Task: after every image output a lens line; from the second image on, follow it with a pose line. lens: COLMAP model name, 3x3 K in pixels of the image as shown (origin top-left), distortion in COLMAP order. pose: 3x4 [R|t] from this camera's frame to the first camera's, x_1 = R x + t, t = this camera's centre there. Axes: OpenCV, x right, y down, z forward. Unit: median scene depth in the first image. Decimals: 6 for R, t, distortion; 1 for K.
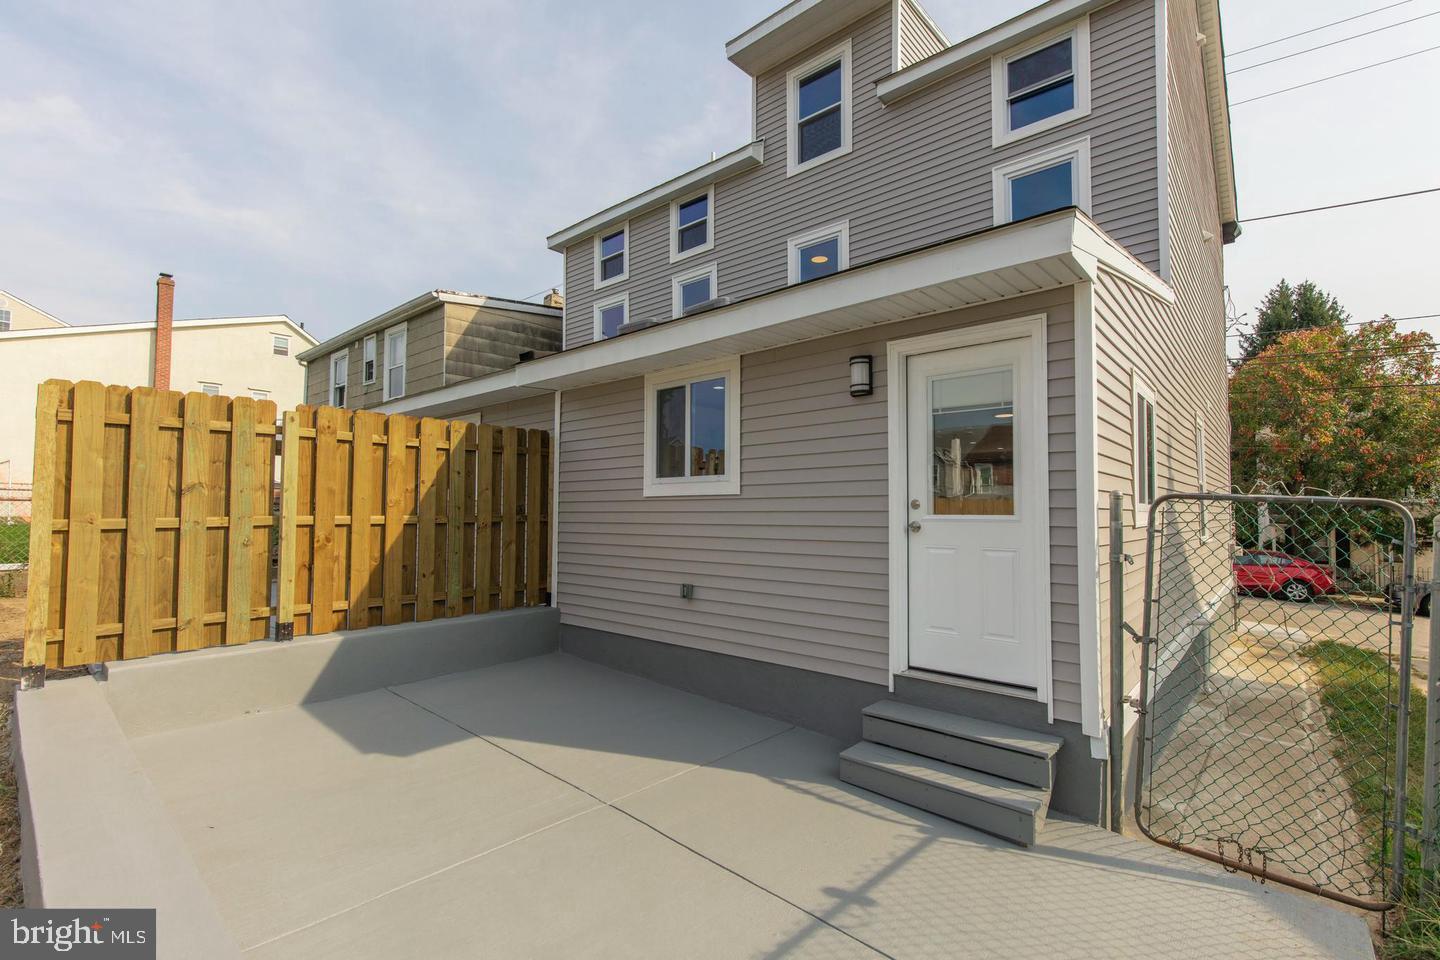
lens RADIAL K [[649.1, 0, 725.6], [0, 649.1, 485.3], [0, 0, 1]] dist [0.000308, -0.000013]
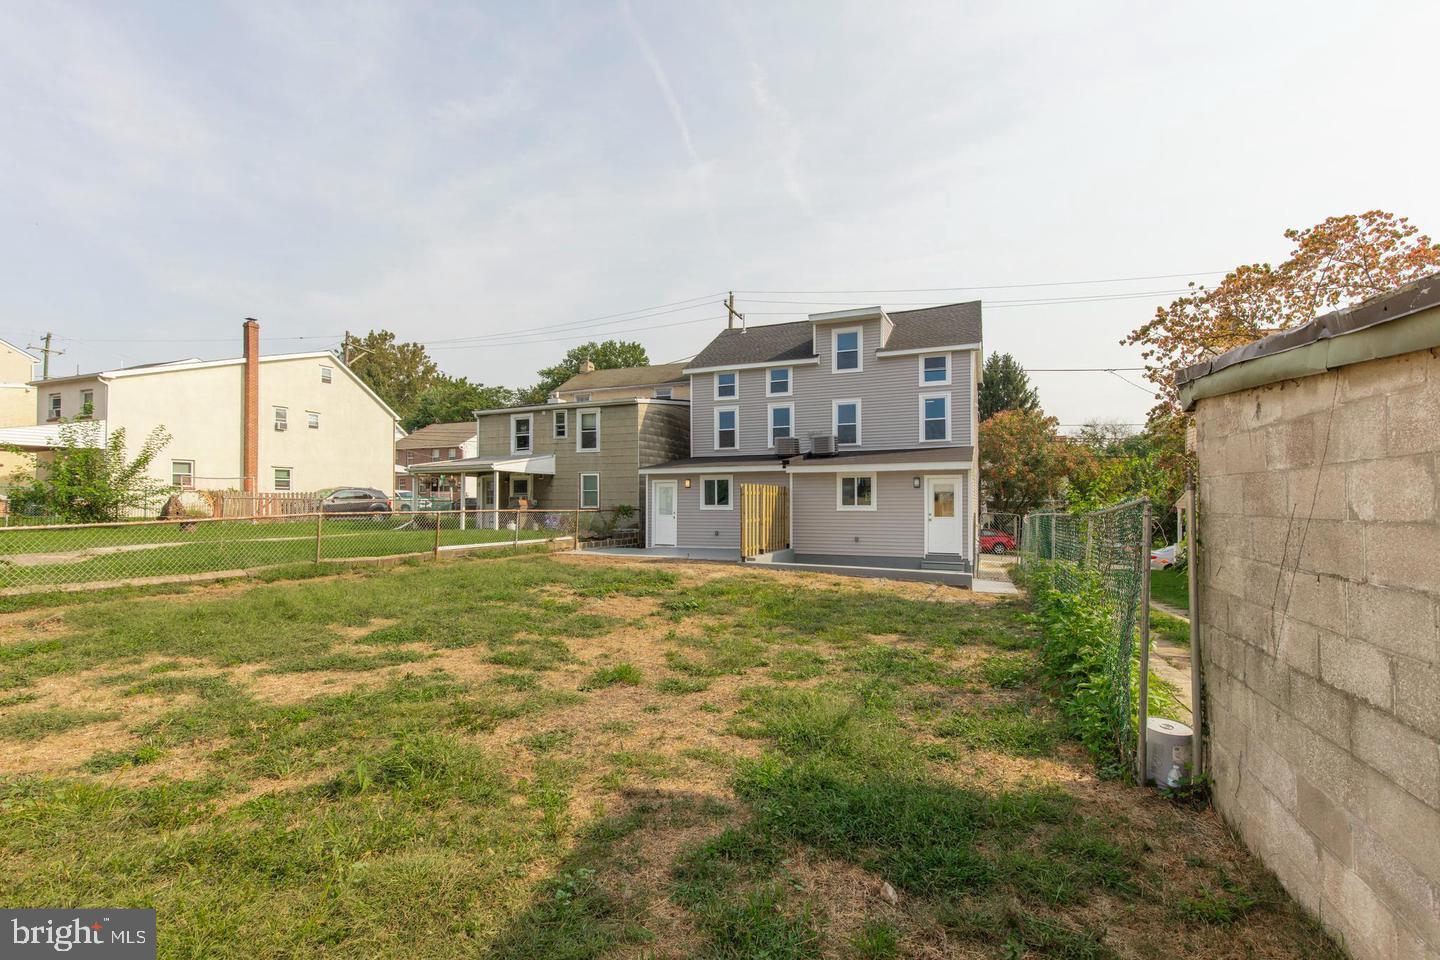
lens RADIAL K [[648.3, 0, 723.5], [0, 648.3, 495.4], [0, 0, 1]] dist [-0.000533, -0.000324]
pose [[0.948776, -0.000538, 0.315950, -0.929783], [-0.009208, 0.999527, 0.029356, -0.082420], [-0.315816, -0.030761, 0.948322, -1.032685]]
